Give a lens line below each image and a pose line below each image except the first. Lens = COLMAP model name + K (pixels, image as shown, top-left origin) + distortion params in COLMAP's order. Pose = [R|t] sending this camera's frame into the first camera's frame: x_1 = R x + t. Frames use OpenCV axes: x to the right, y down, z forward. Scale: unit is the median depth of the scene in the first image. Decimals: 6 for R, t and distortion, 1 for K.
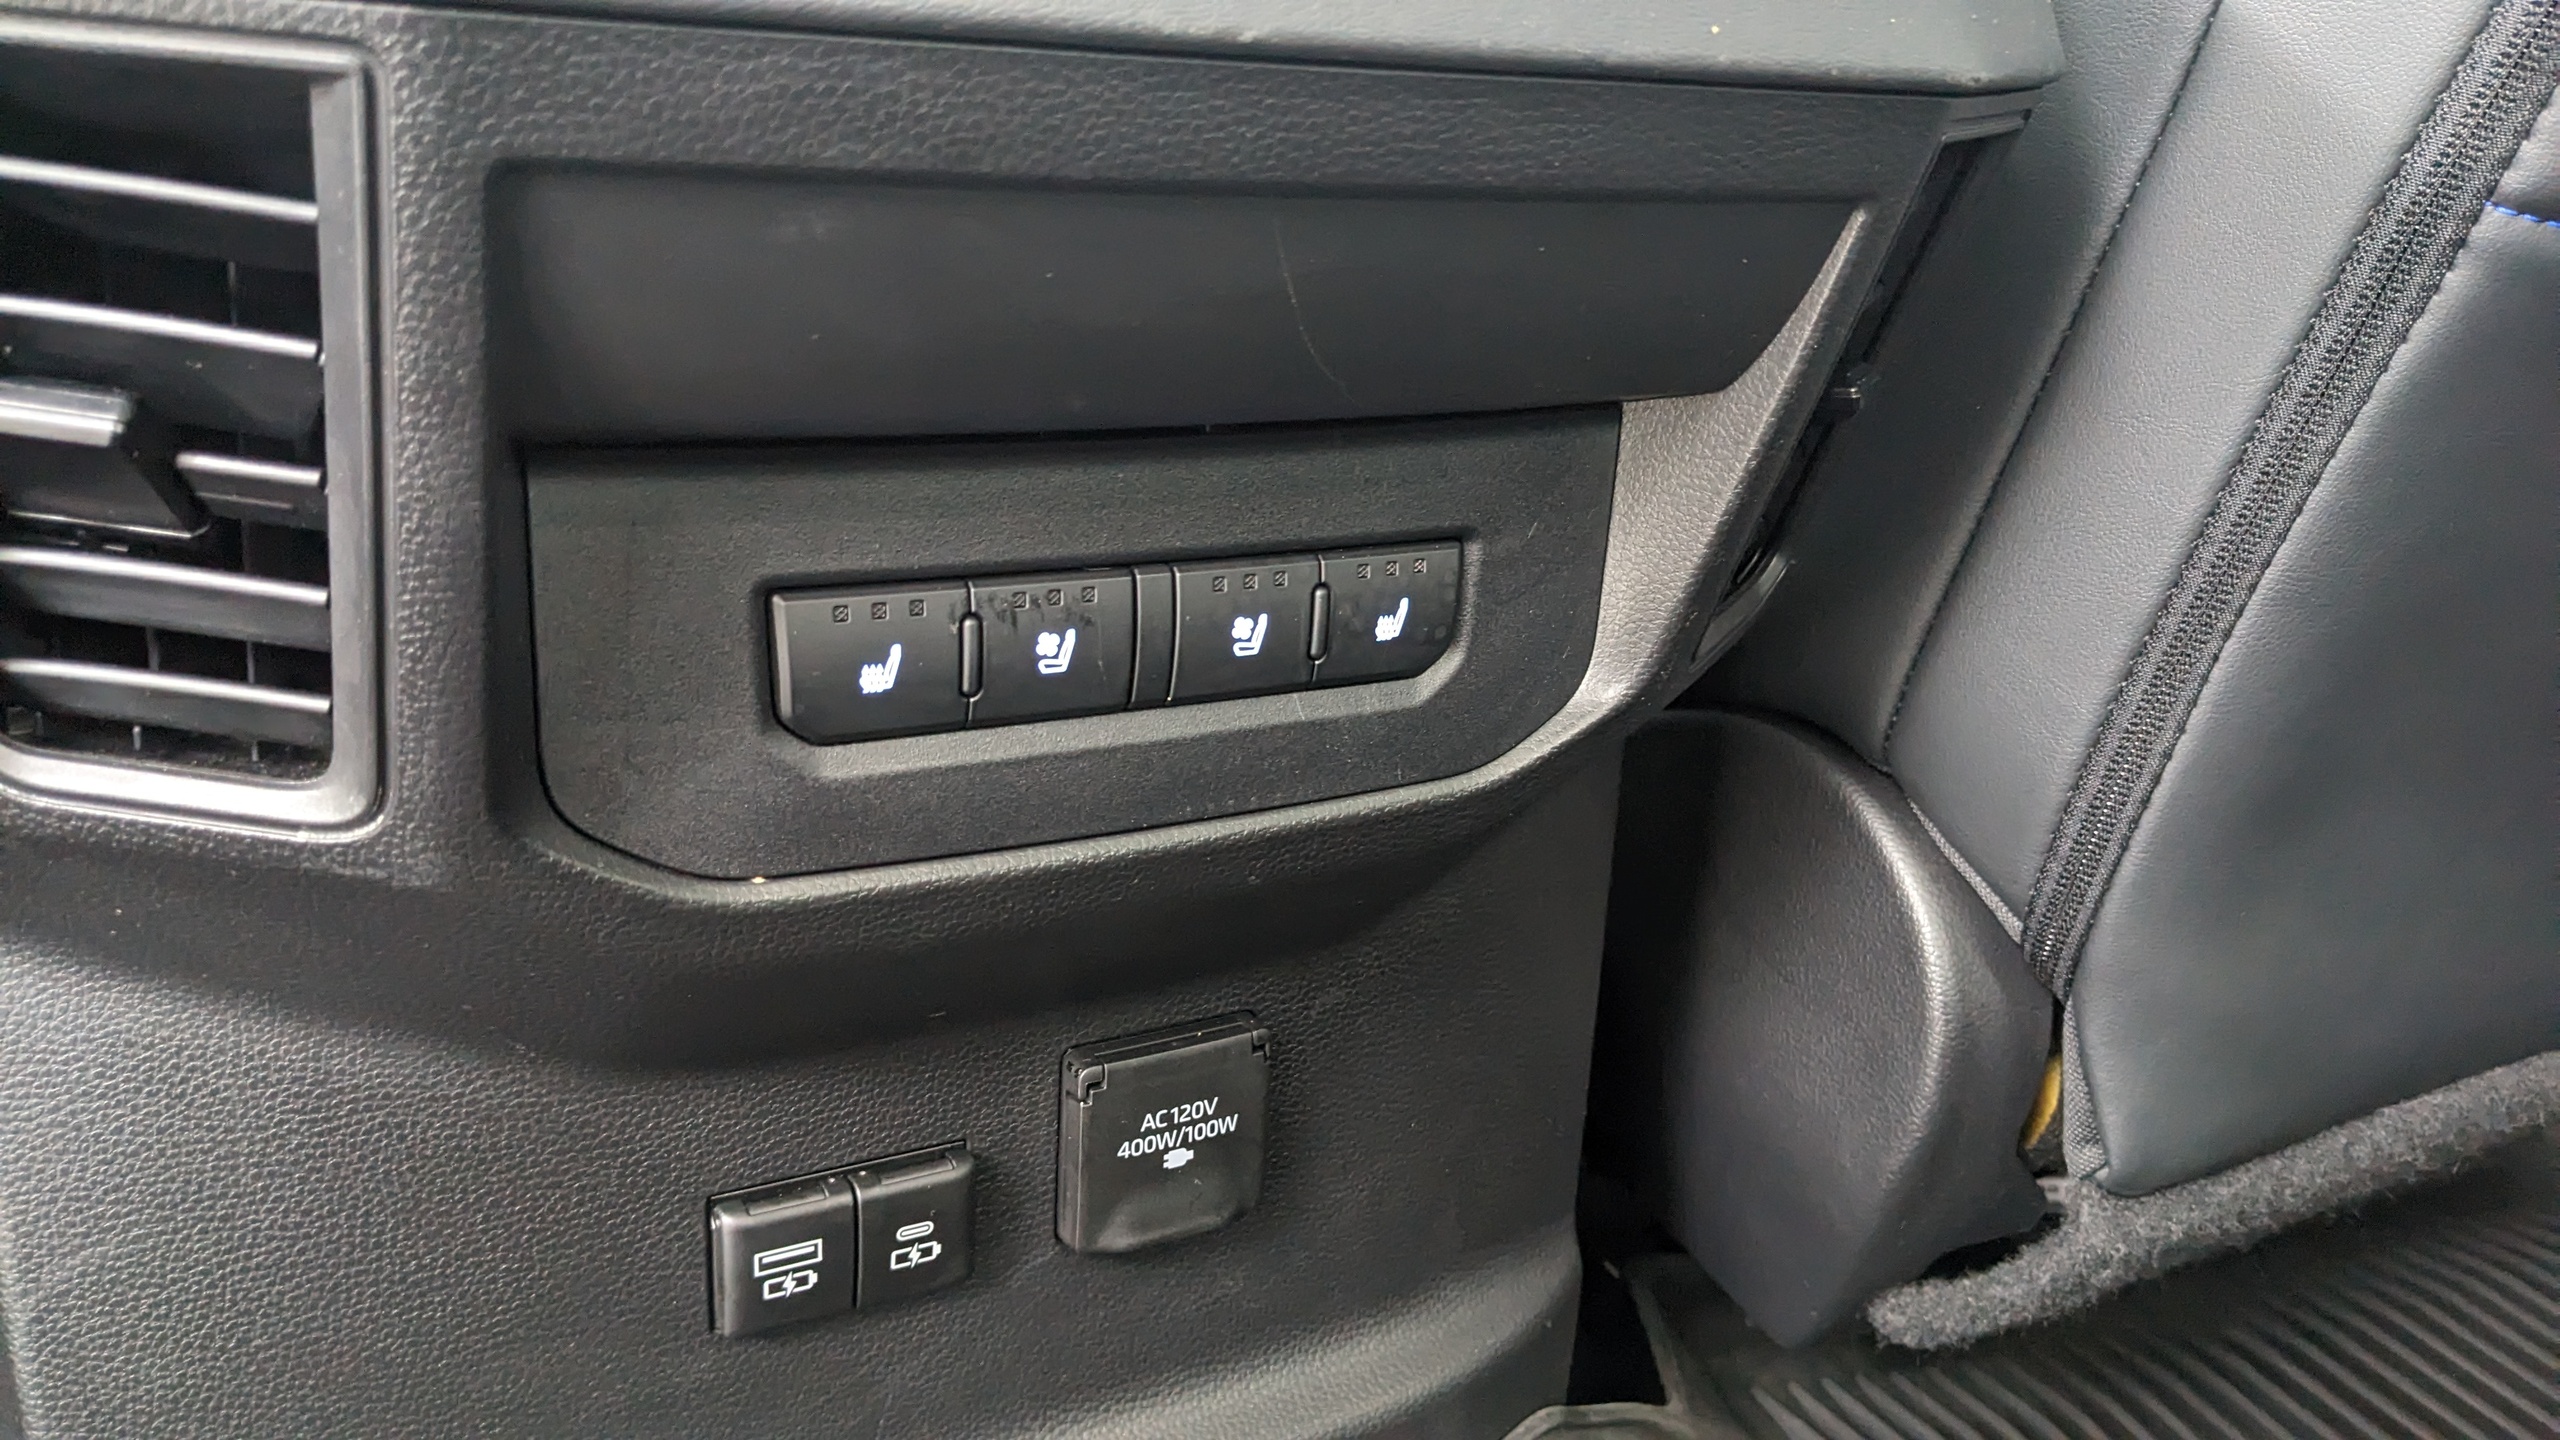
lens RADIAL K [[2227.5, 0, 1280.0], [0, 2227.5, 720.0], [0, 0, 1]] dist [0.000144, -0.006685]
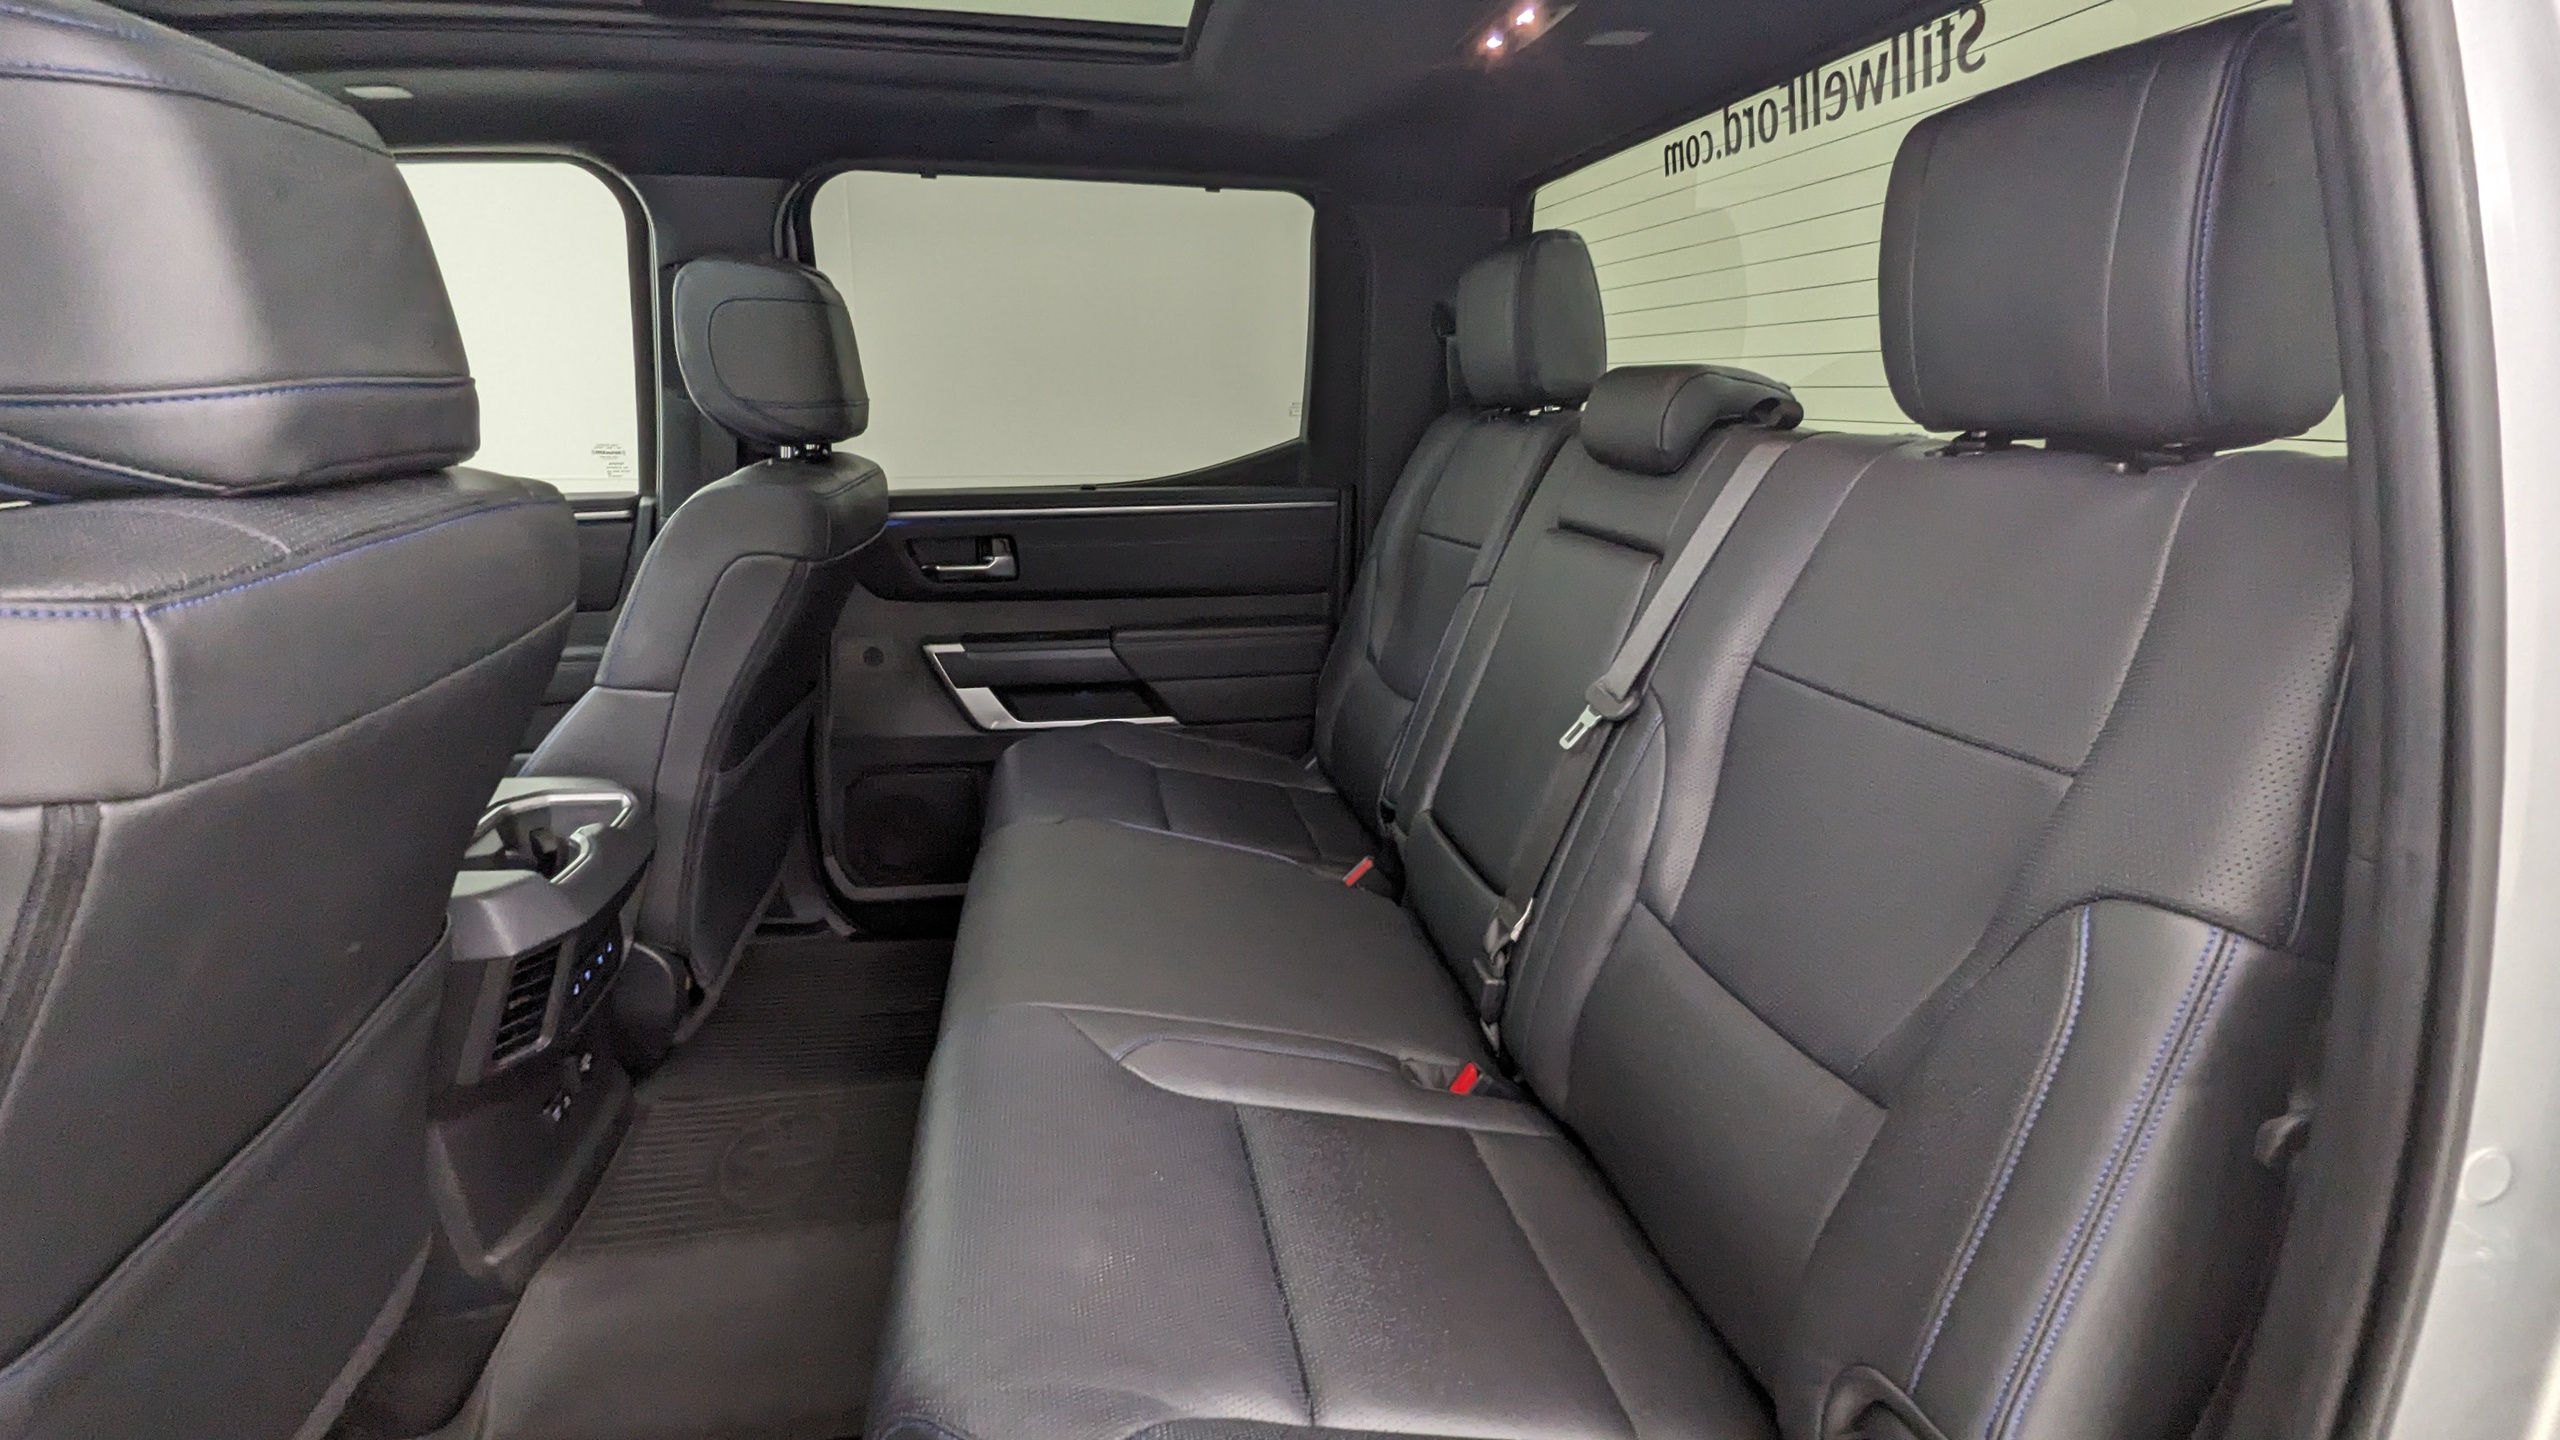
lens RADIAL K [[1233.4, 0, 1280.0], [0, 1233.4, 720.0], [0, 0, 1]] dist [-0.003143, -0.000375]
pose [[0.353303, -0.345989, 0.869177, -1.478512], [0.383287, 0.901071, 0.202887, -0.430954], [-0.853386, 0.261464, 0.450964, -1.637664]]
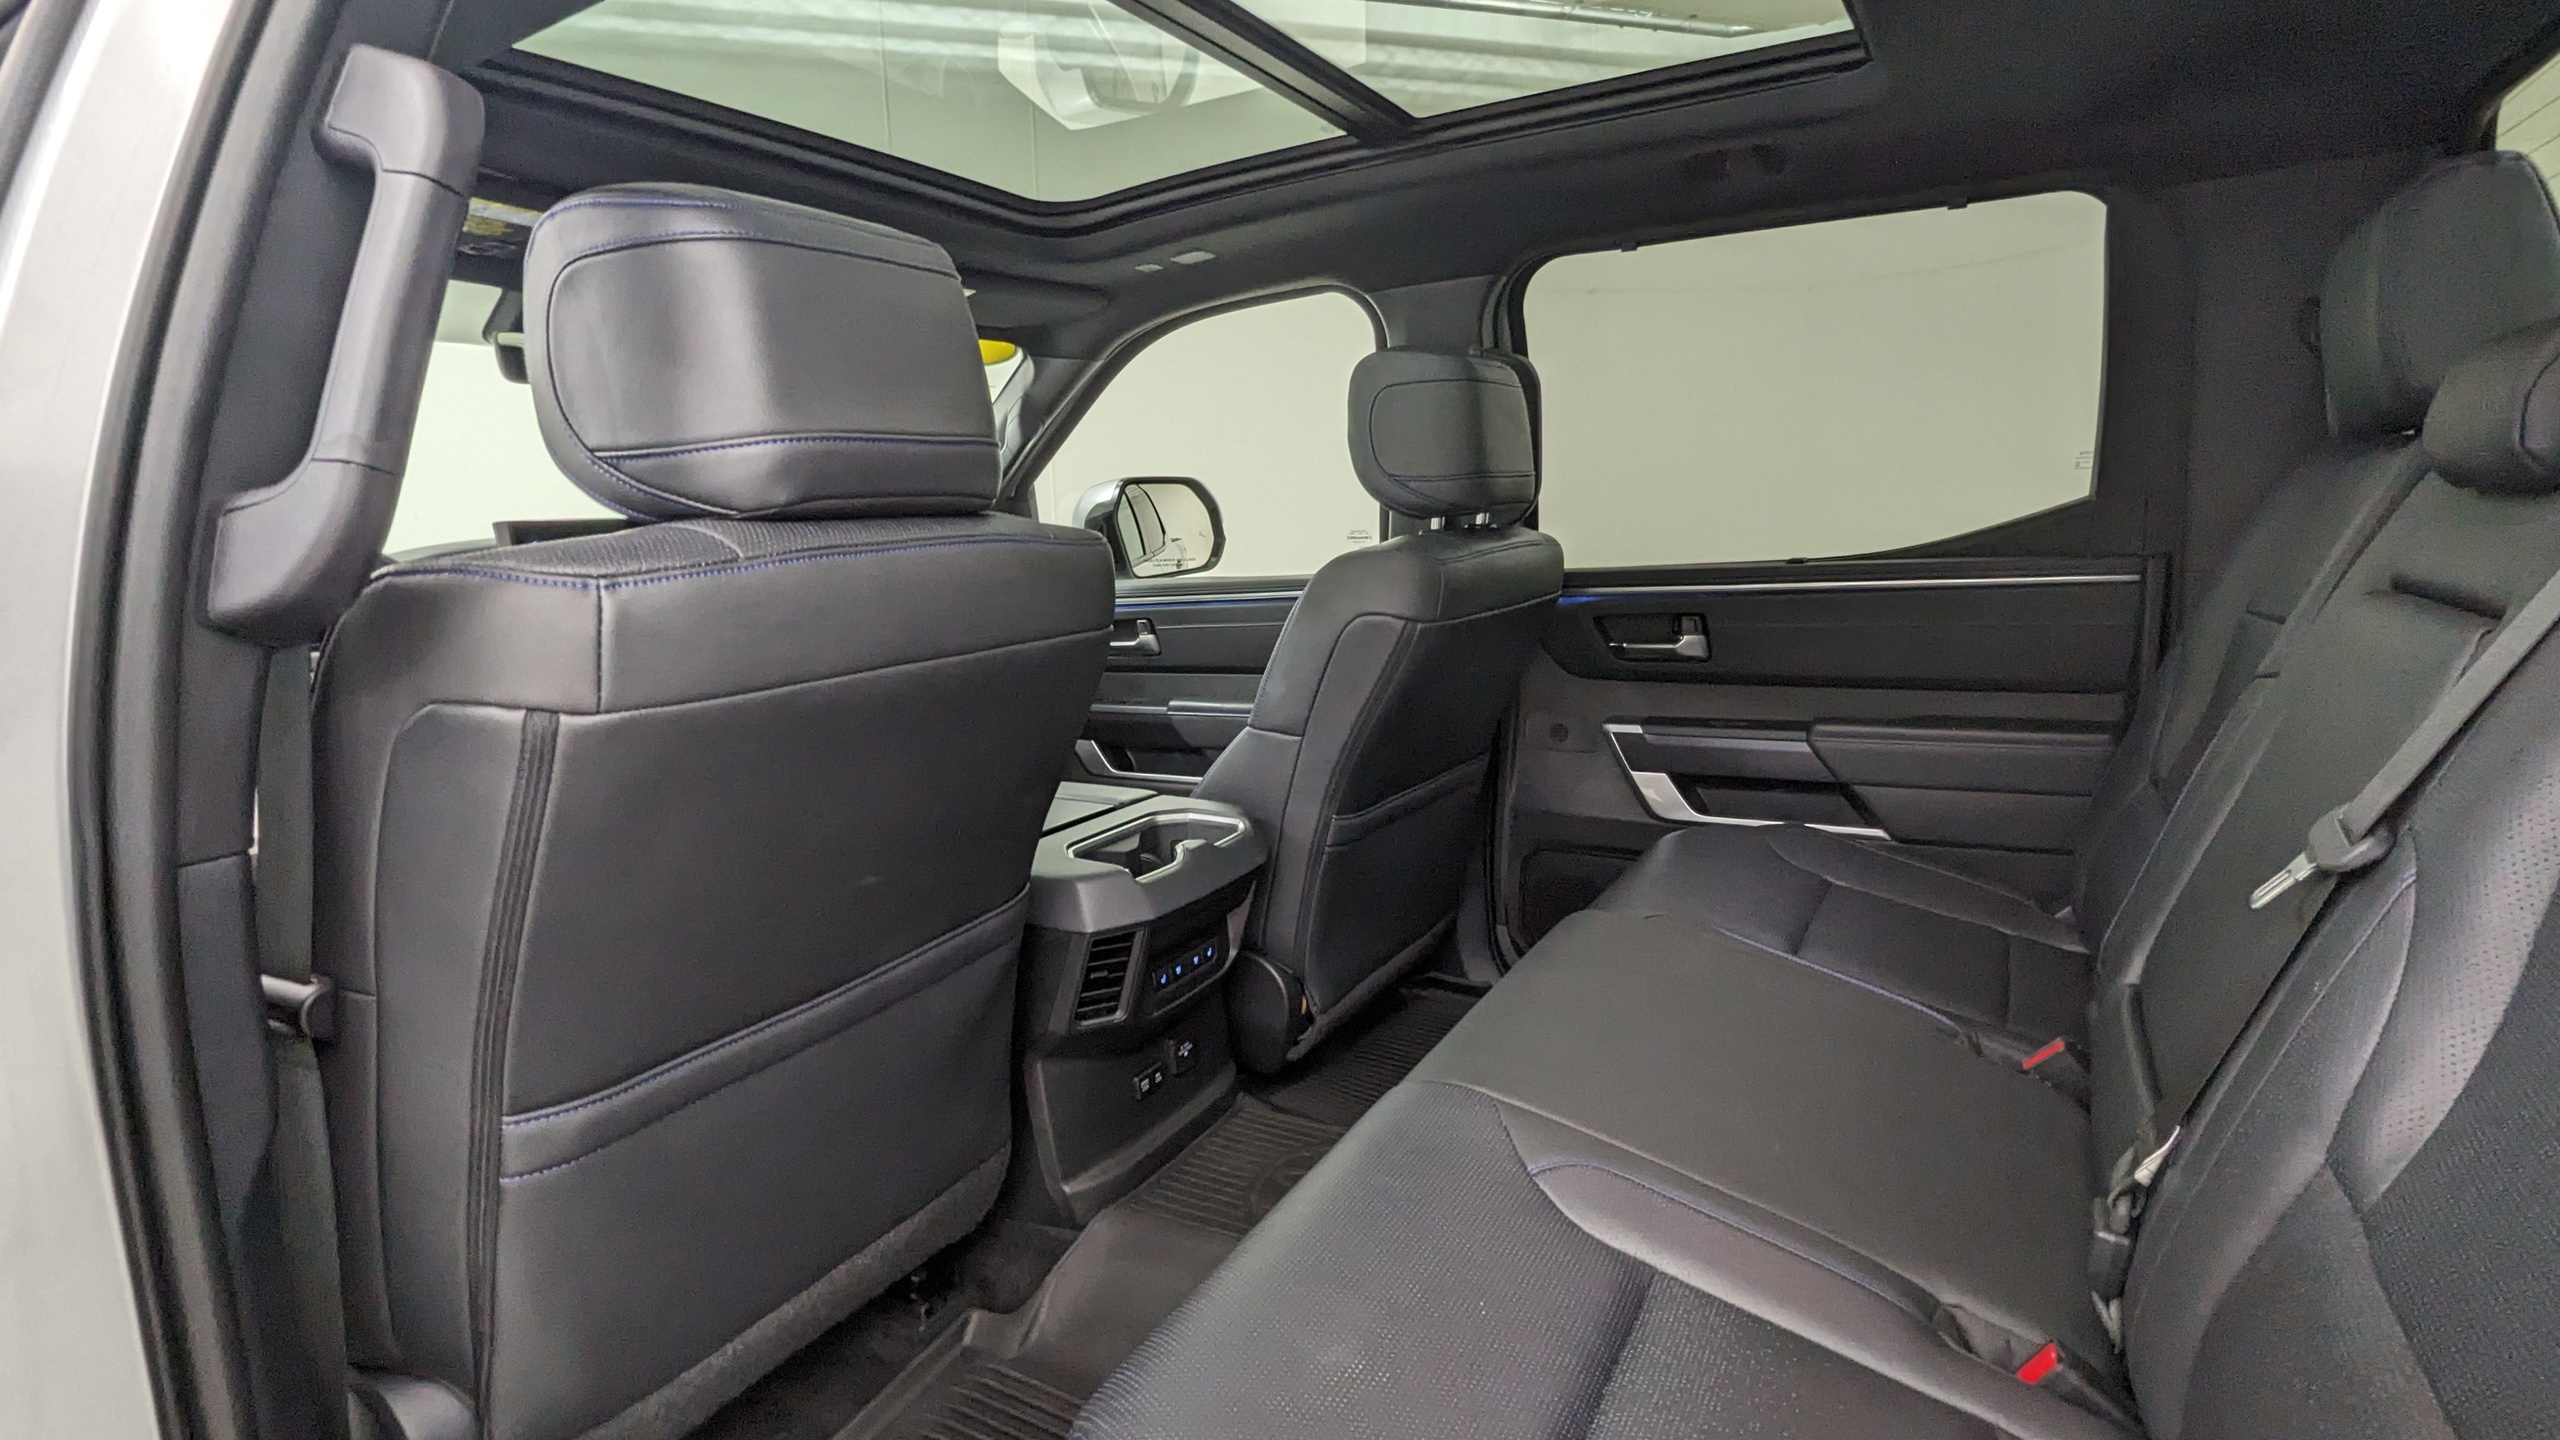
lens RADIAL K [[1230.7, 0, 1280.0], [0, 1230.7, 720.0], [0, 0, 1]] dist [0.002356, 0.000418]
pose [[0.861926, -0.225921, 0.453921, -0.978309], [0.314172, 0.940643, -0.128396, -0.120259], [-0.397970, 0.253277, 0.881743, -1.930256]]
